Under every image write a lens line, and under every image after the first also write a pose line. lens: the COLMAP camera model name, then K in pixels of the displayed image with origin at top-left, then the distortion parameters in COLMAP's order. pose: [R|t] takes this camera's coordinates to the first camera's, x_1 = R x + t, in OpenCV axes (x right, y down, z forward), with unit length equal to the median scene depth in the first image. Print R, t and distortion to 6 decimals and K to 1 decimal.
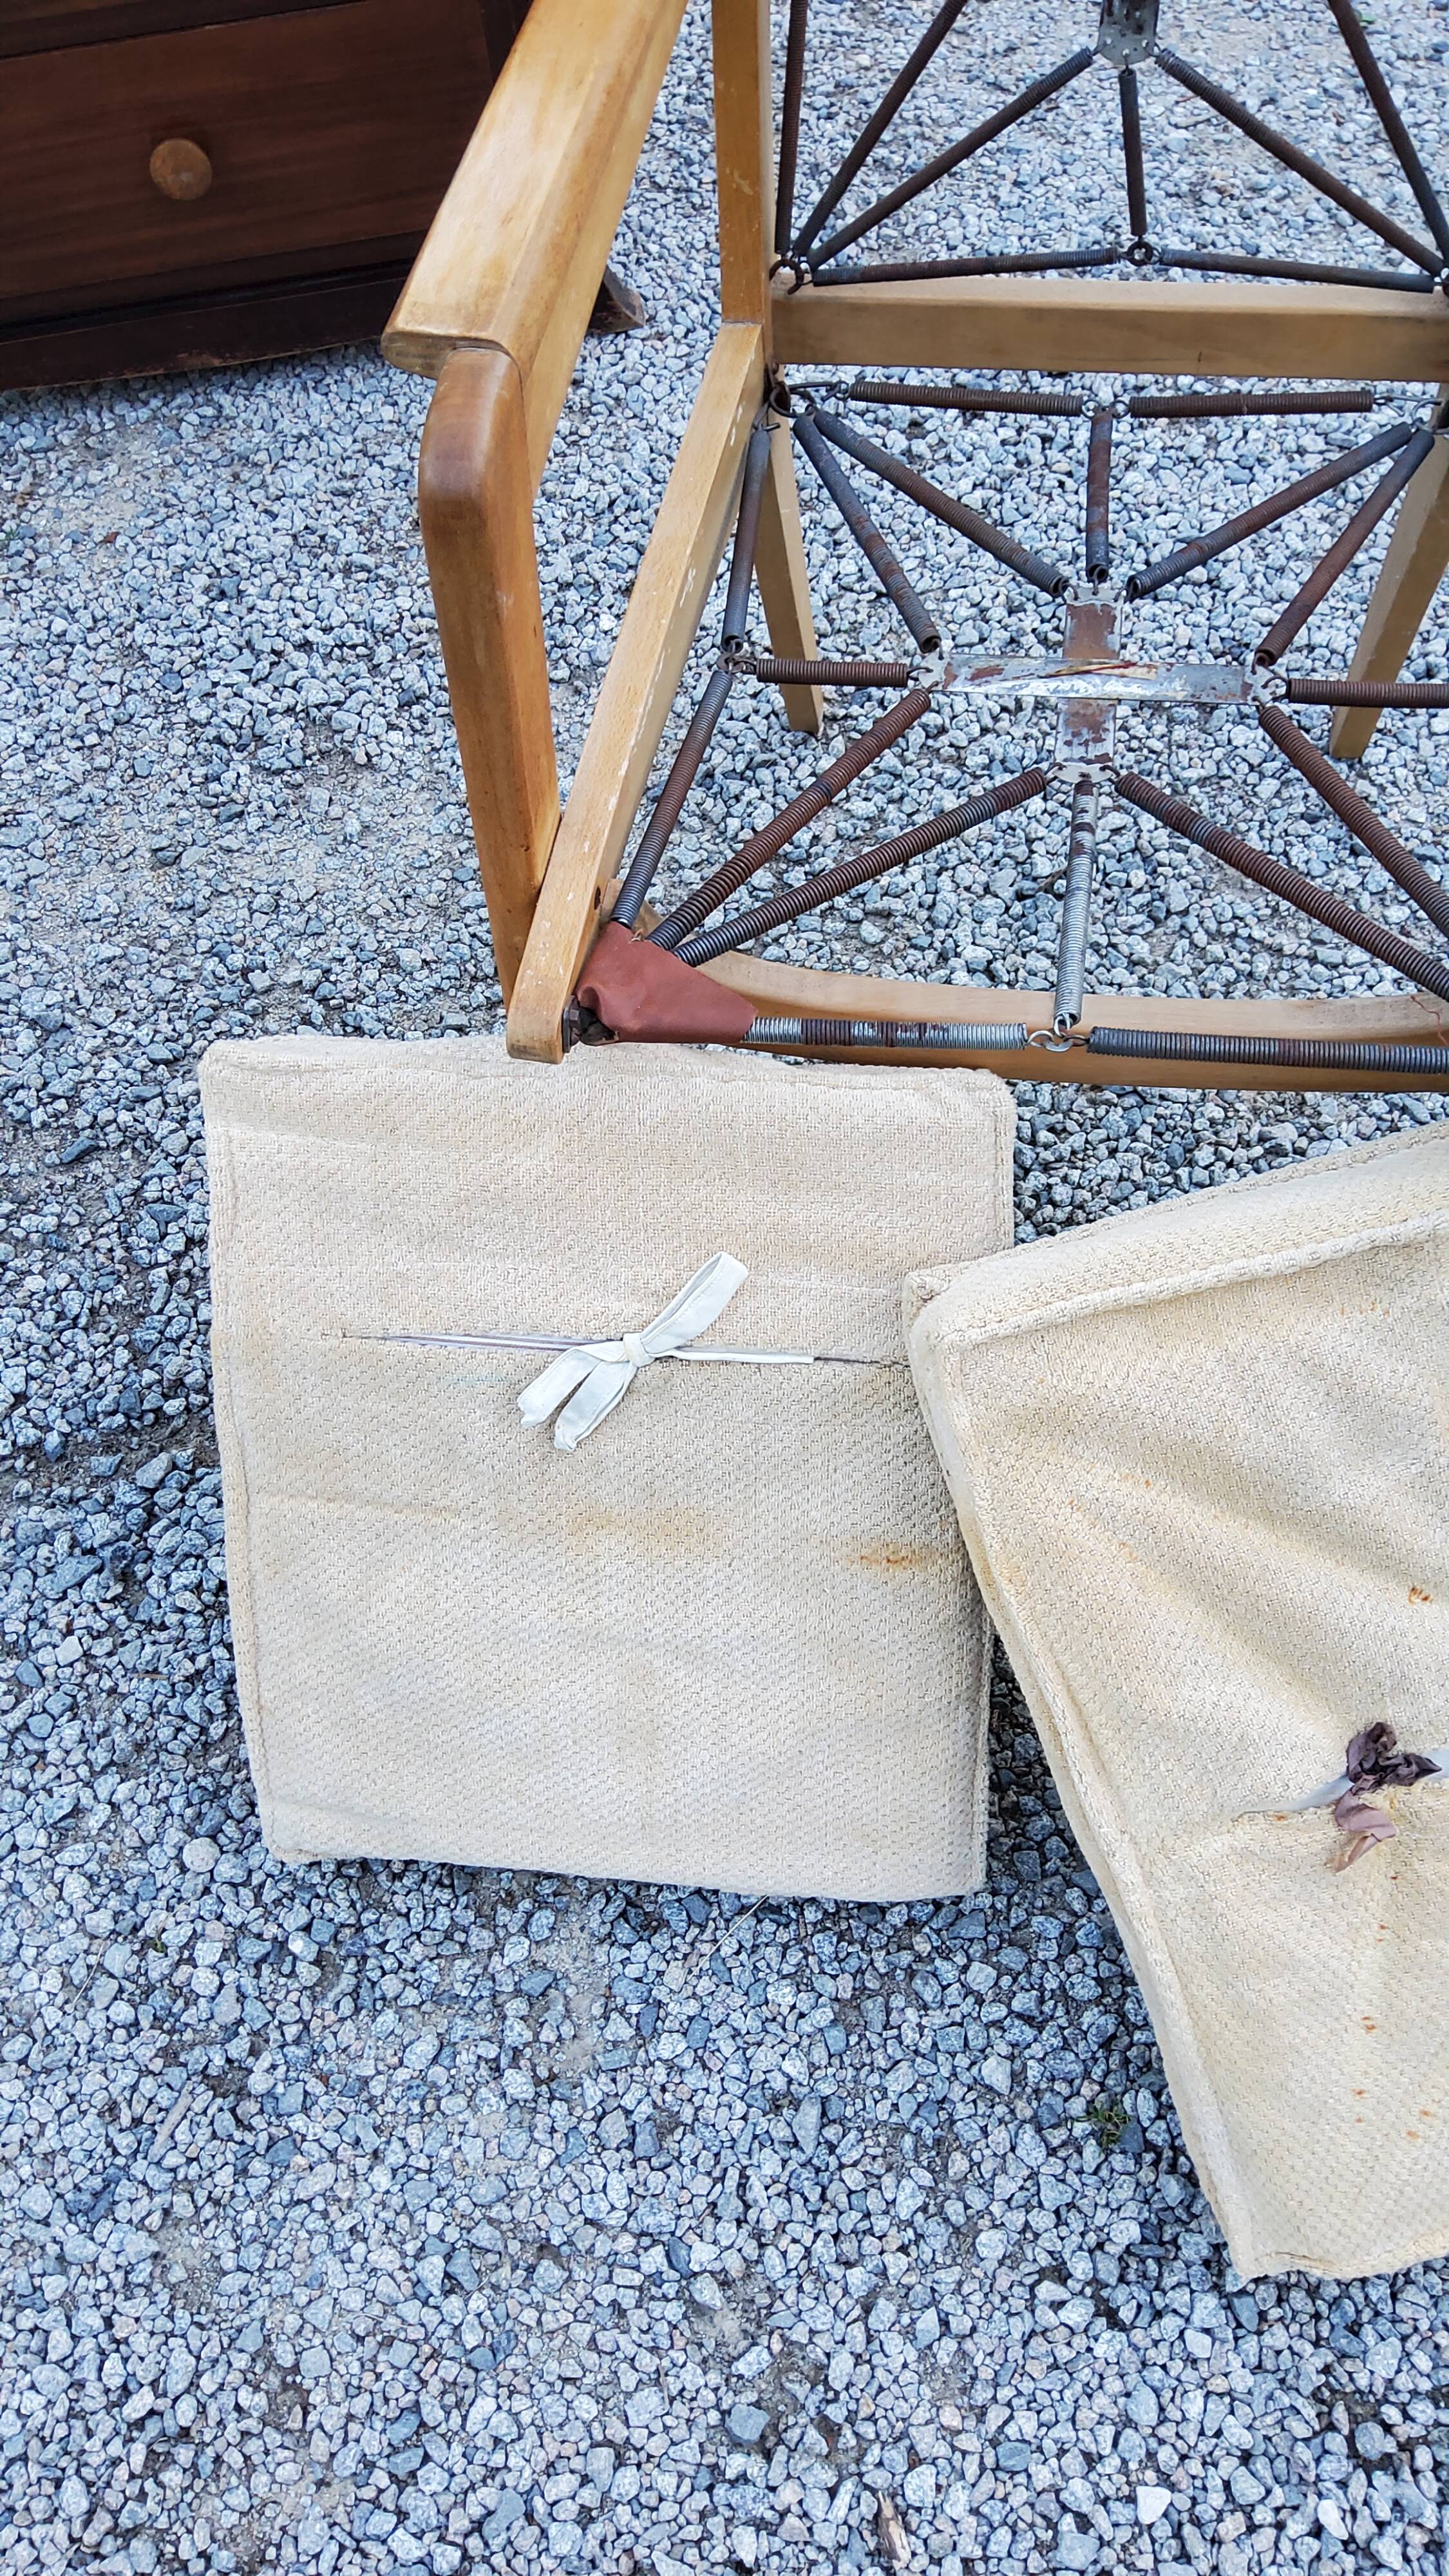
lens RADIAL K [[1928.6, 0, 724.5], [0, 1928.6, 1288.0], [0, 0, 1]] dist [0.107850, -0.194515]
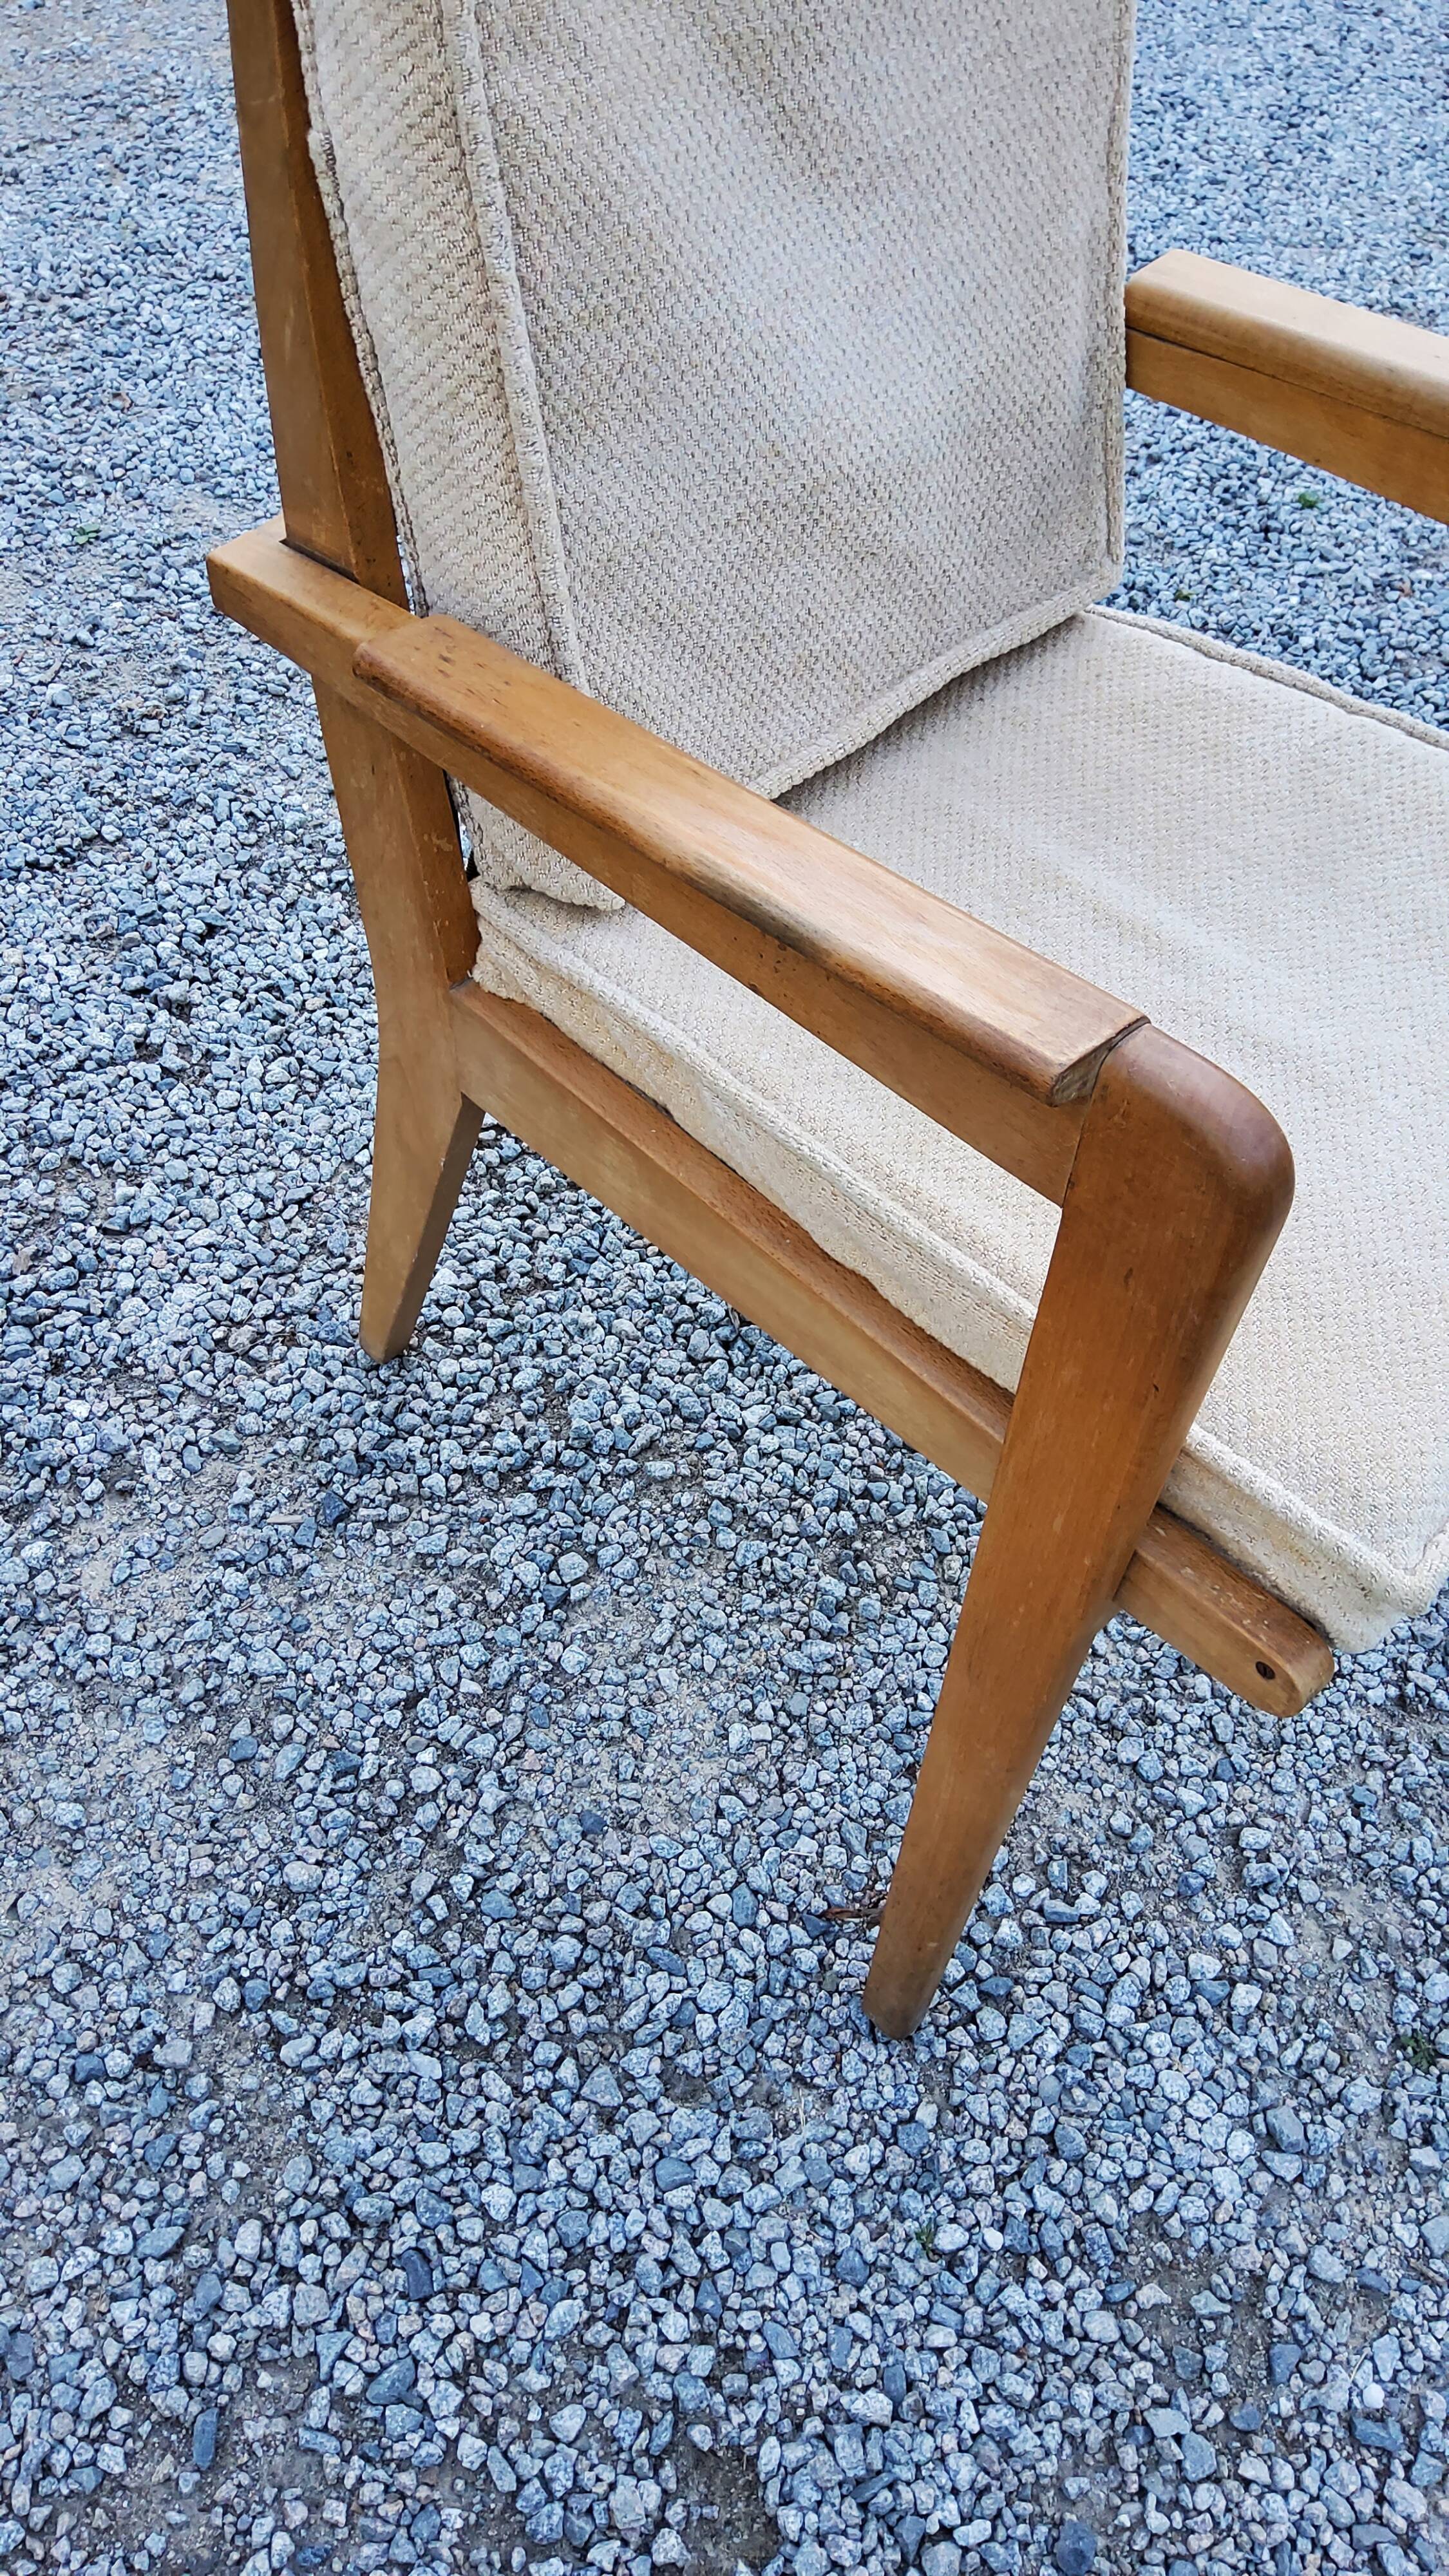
lens RADIAL K [[1926.2, 0, 732.9], [0, 1926.2, 1287.8], [0, 0, 1]] dist [0.097971, -0.166579]
pose [[0.582193, -0.559901, 0.589543, -0.510816], [0.652941, 0.754042, 0.071328, -0.381833], [-0.484477, 0.343411, 0.804581, 0.304033]]
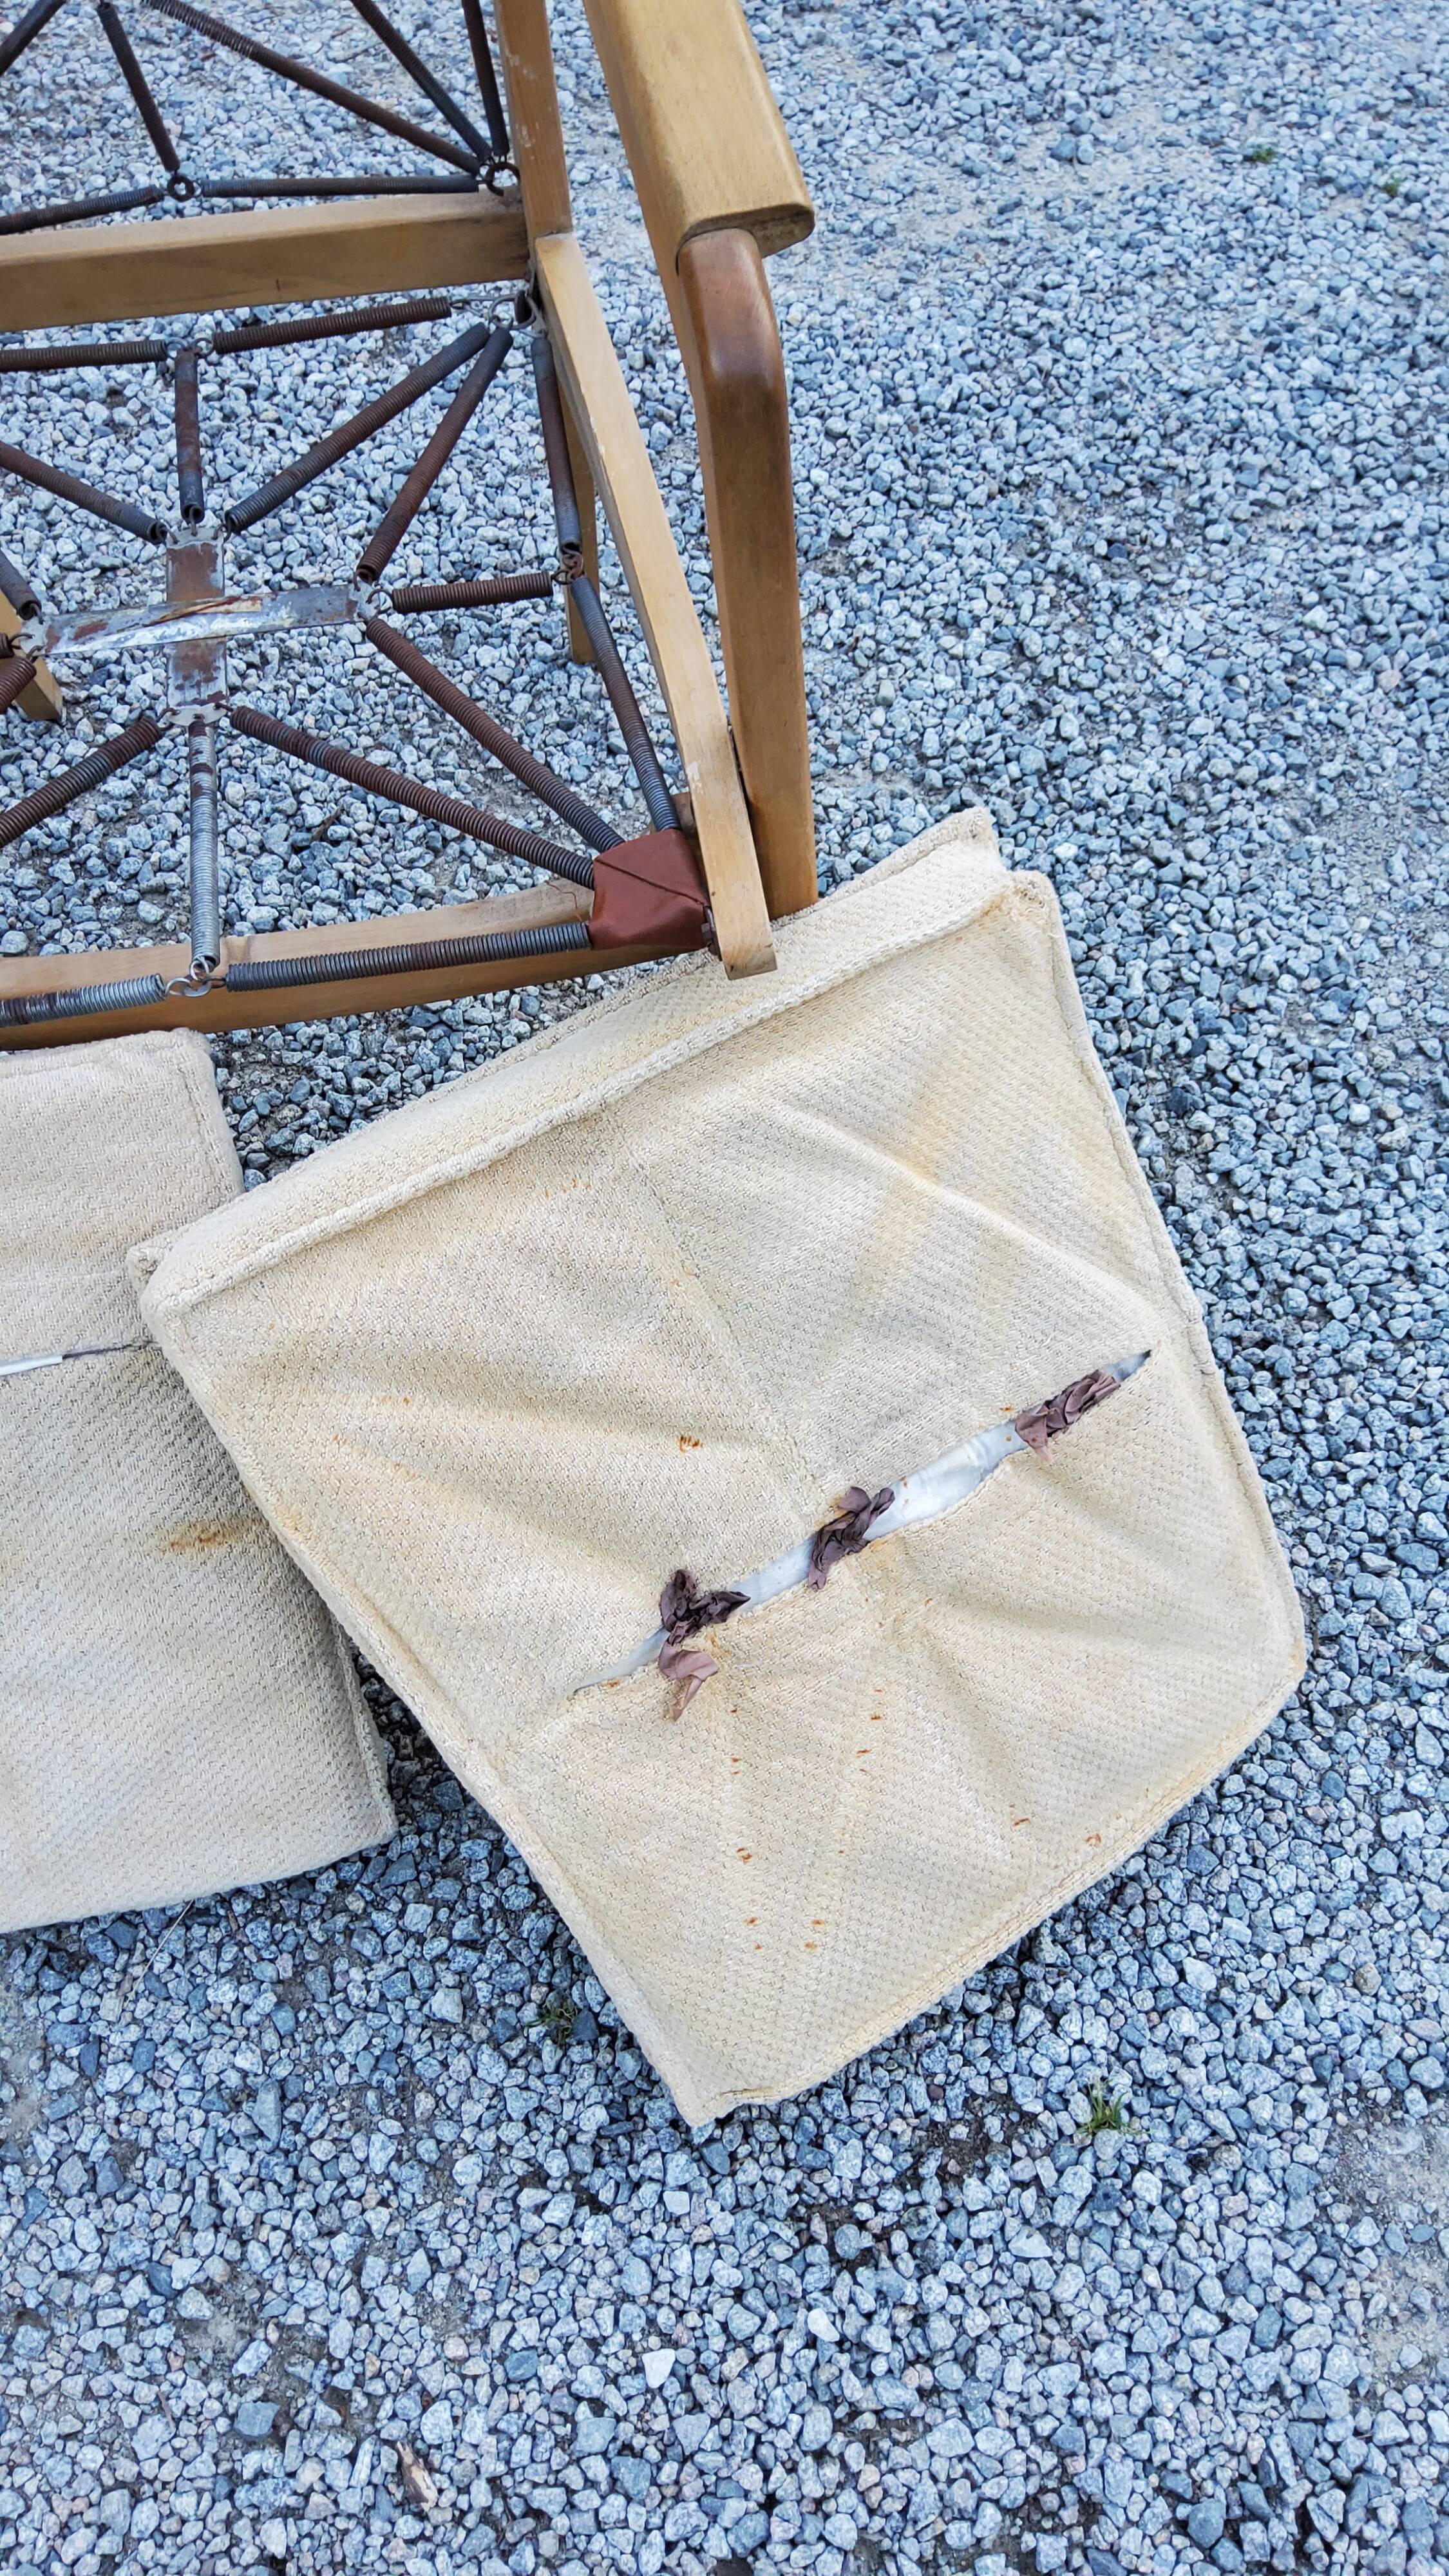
lens RADIAL K [[1942.3, 0, 742.5], [0, 1942.3, 1286.5], [0, 0, 1]] dist [0.092730, -0.167283]
pose [[0.955543, -0.222210, 0.193805, 0.167425], [0.219235, 0.974972, 0.036944, 0.036360], [-0.197164, 0.007187, 0.980344, -0.023456]]
